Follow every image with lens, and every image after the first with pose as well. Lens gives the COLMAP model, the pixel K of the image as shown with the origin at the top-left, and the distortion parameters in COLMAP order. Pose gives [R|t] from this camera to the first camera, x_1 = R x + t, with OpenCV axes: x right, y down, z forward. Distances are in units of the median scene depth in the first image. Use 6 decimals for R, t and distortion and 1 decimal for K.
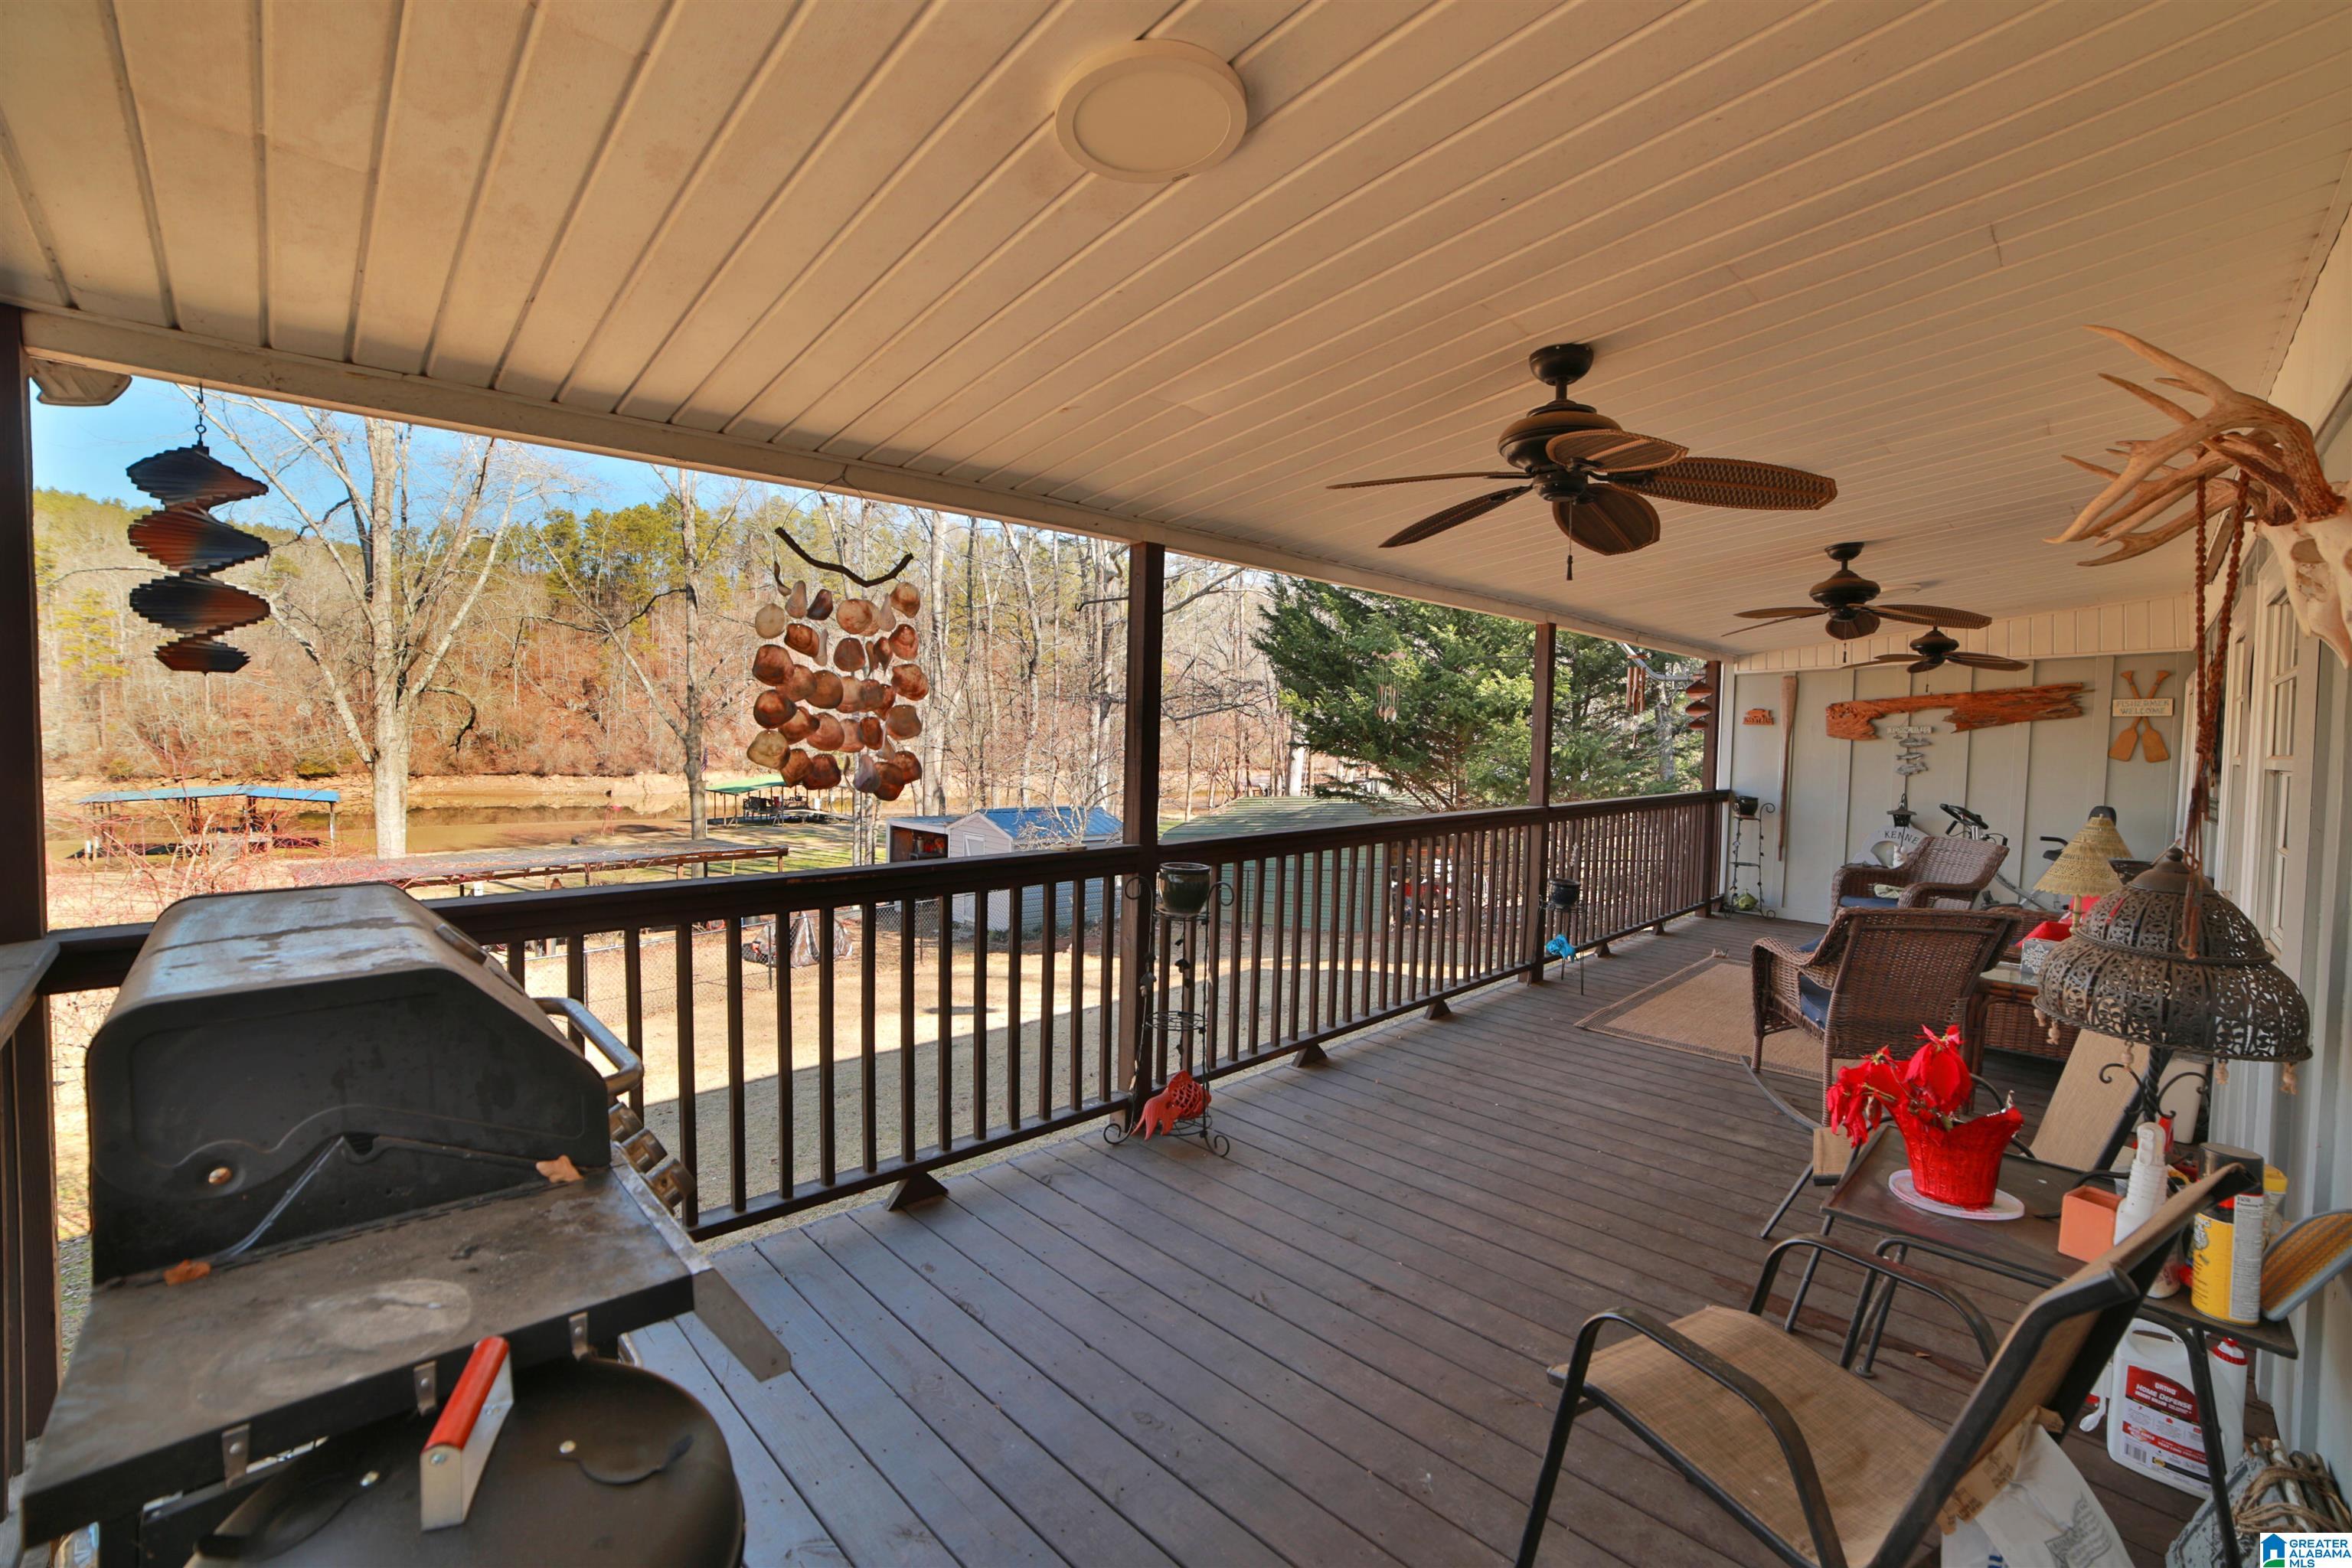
lens RADIAL K [[1012.7, 0, 1178.8], [0, 1012.7, 765.3], [0, 0, 1]] dist [-0.106076, 0.038046]
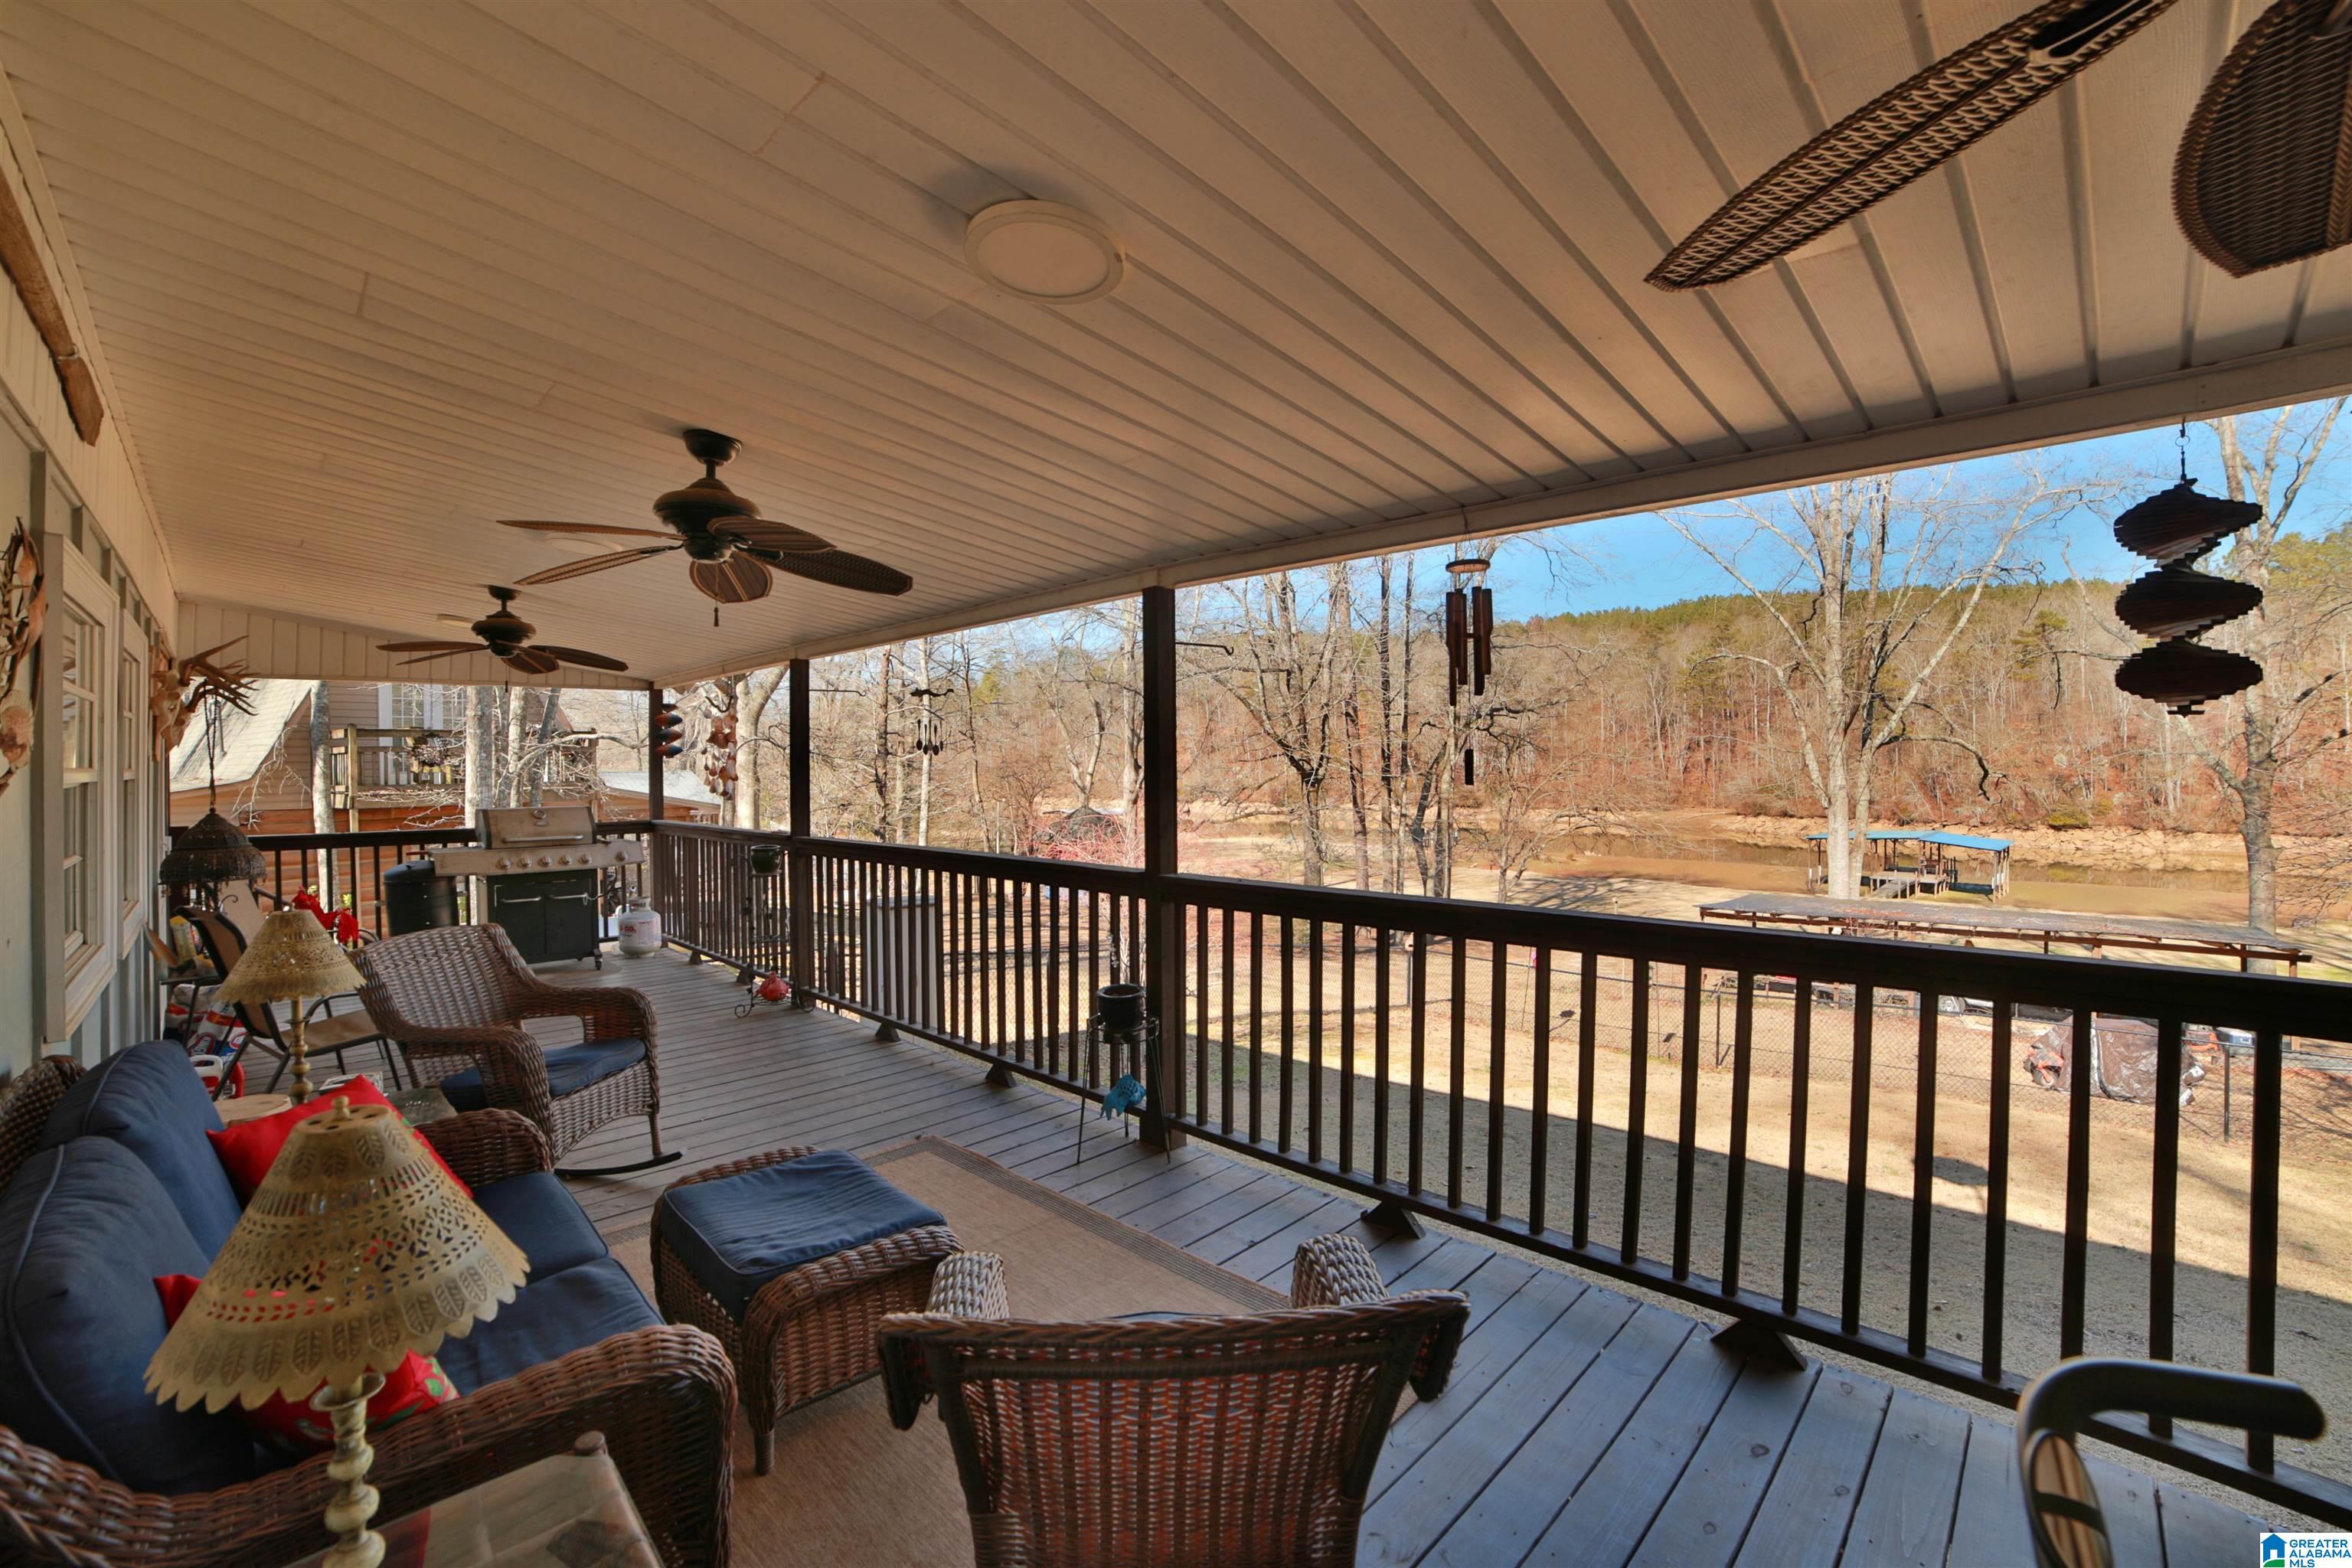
lens RADIAL K [[1012.7, 0, 1178.8], [0, 1012.7, 765.3], [0, 0, 1]] dist [-0.106076, 0.038046]
pose [[0.015176, -0.019637, -0.999692, 0.247346], [-0.034806, 0.999191, -0.020155, -0.003265], [0.999279, 0.035101, 0.014481, 0.243810]]
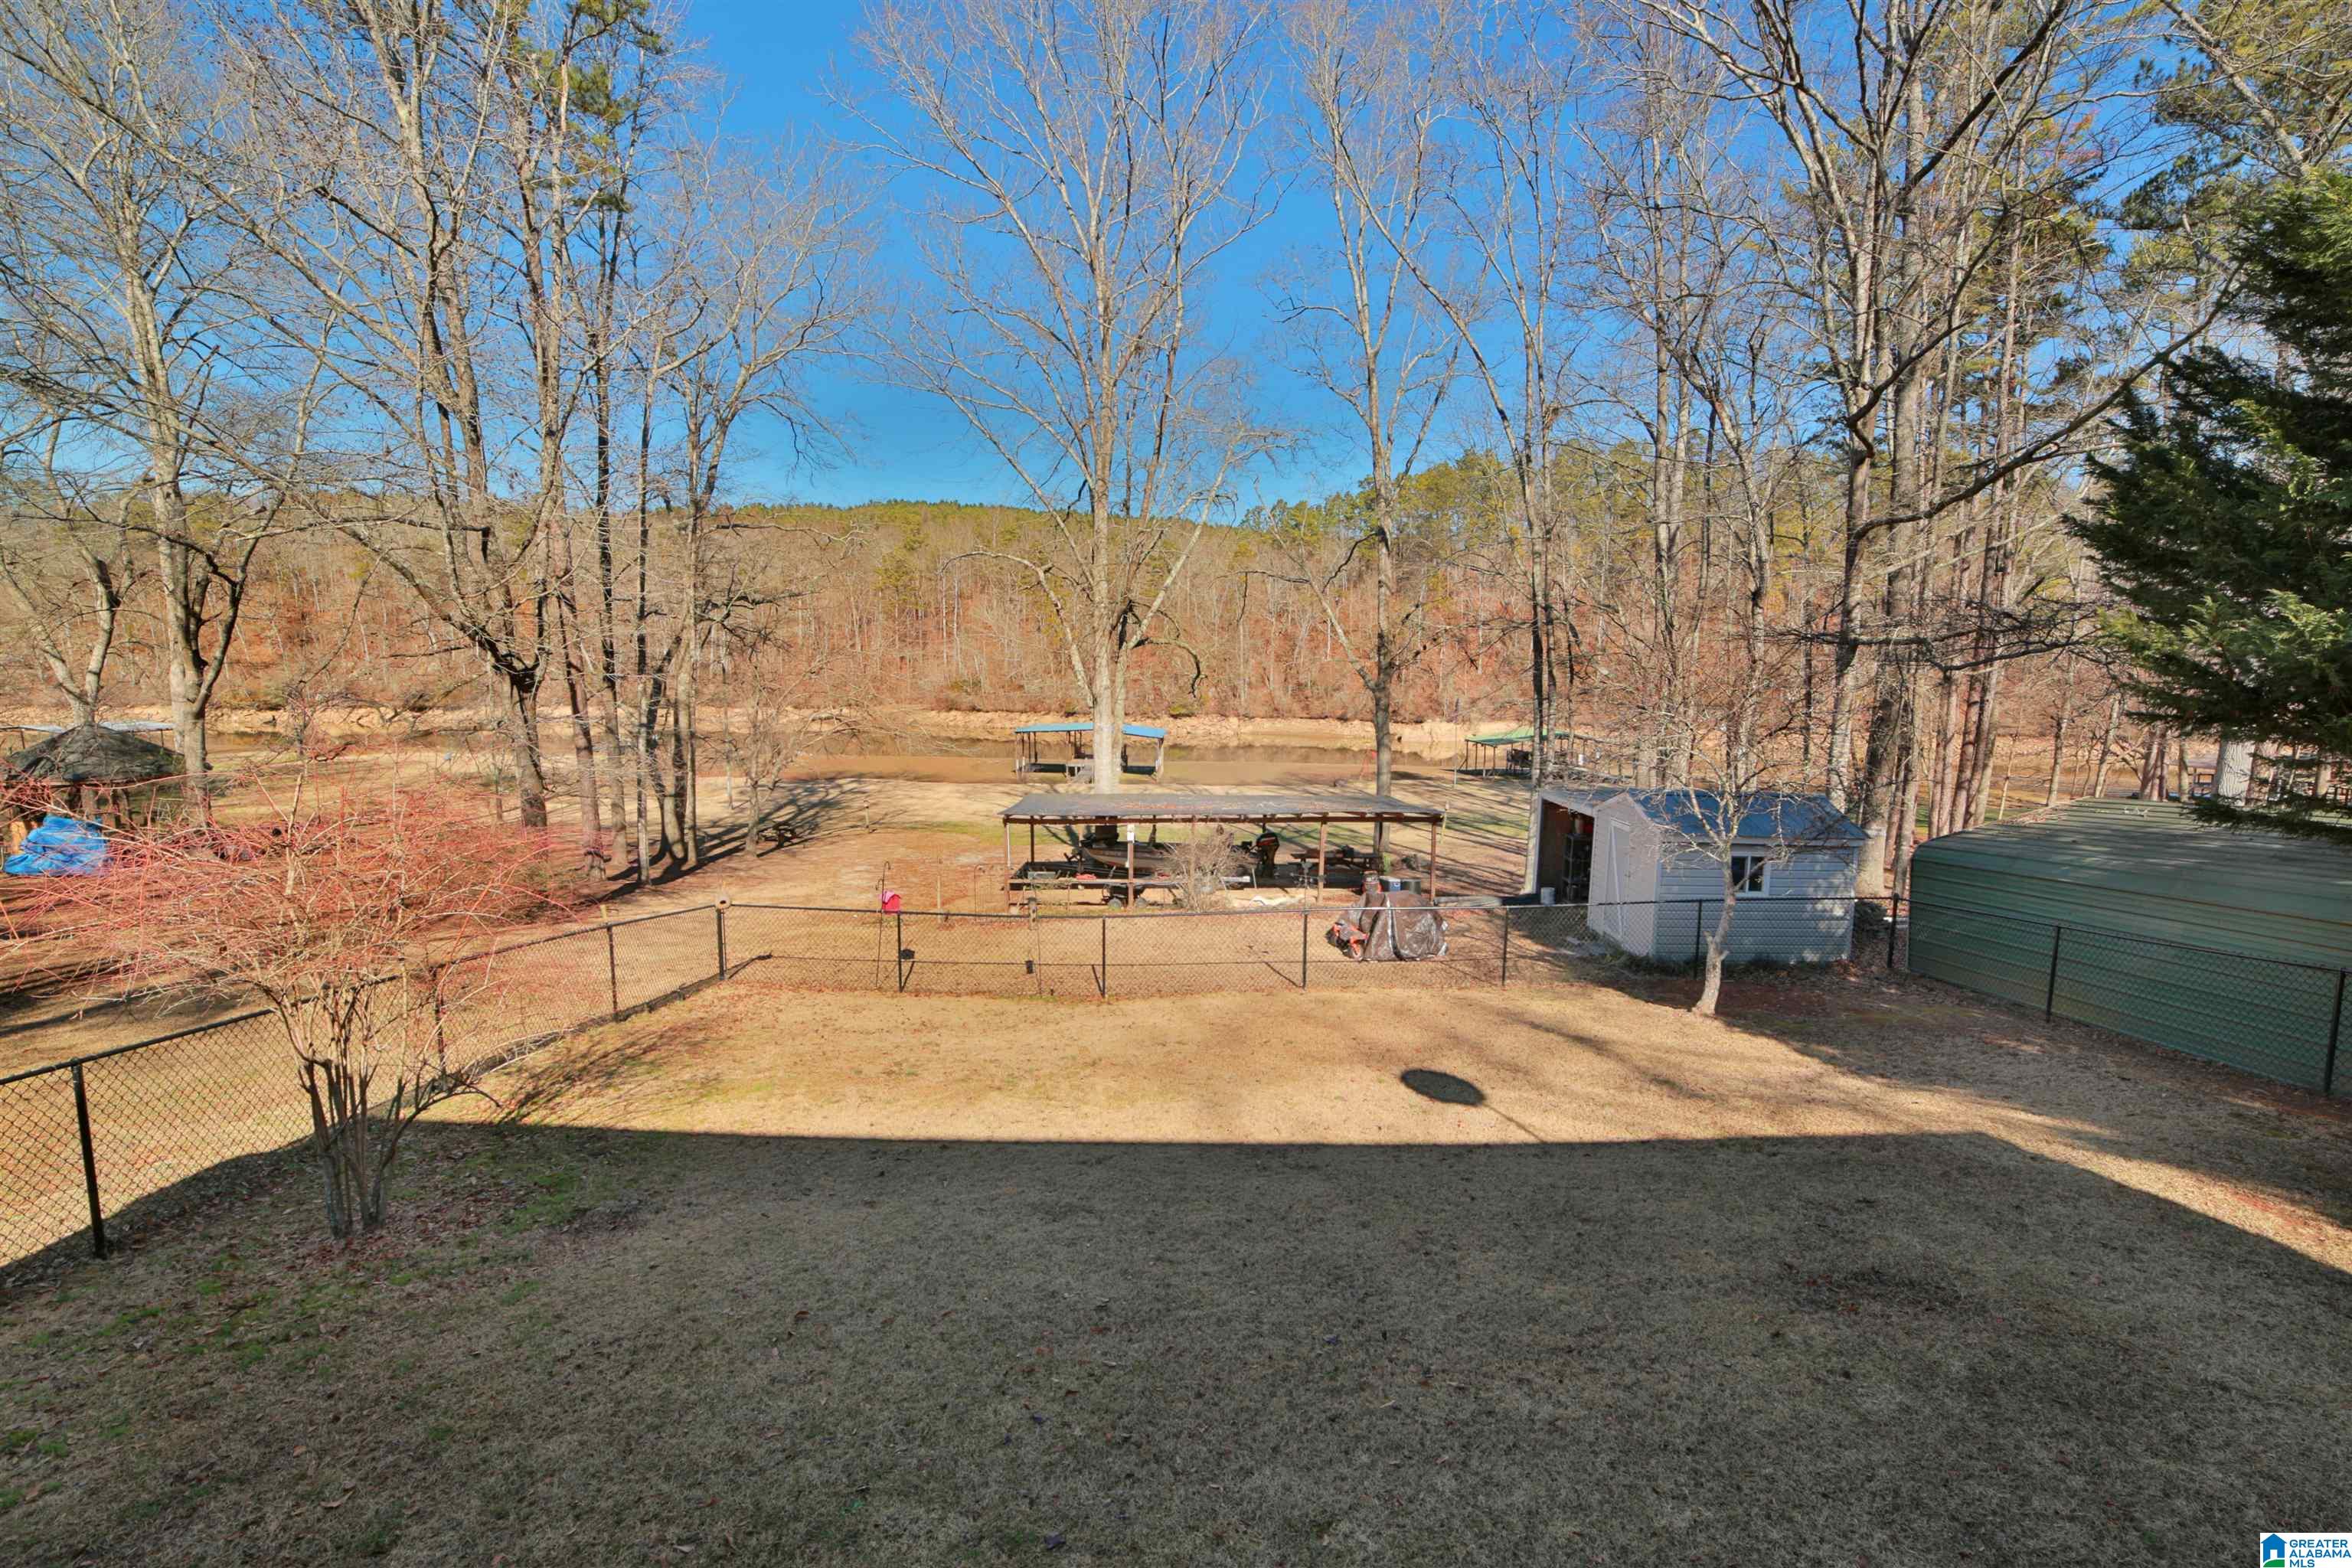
lens RADIAL K [[1012.7, 0, 1178.8], [0, 1012.7, 765.3], [0, 0, 1]] dist [-0.106076, 0.038046]
pose [[0.712771, 0.058923, -0.698917, 0.069797], [-0.024693, 0.997955, 0.058951, -0.007333], [0.700962, -0.024760, 0.712769, 0.211270]]
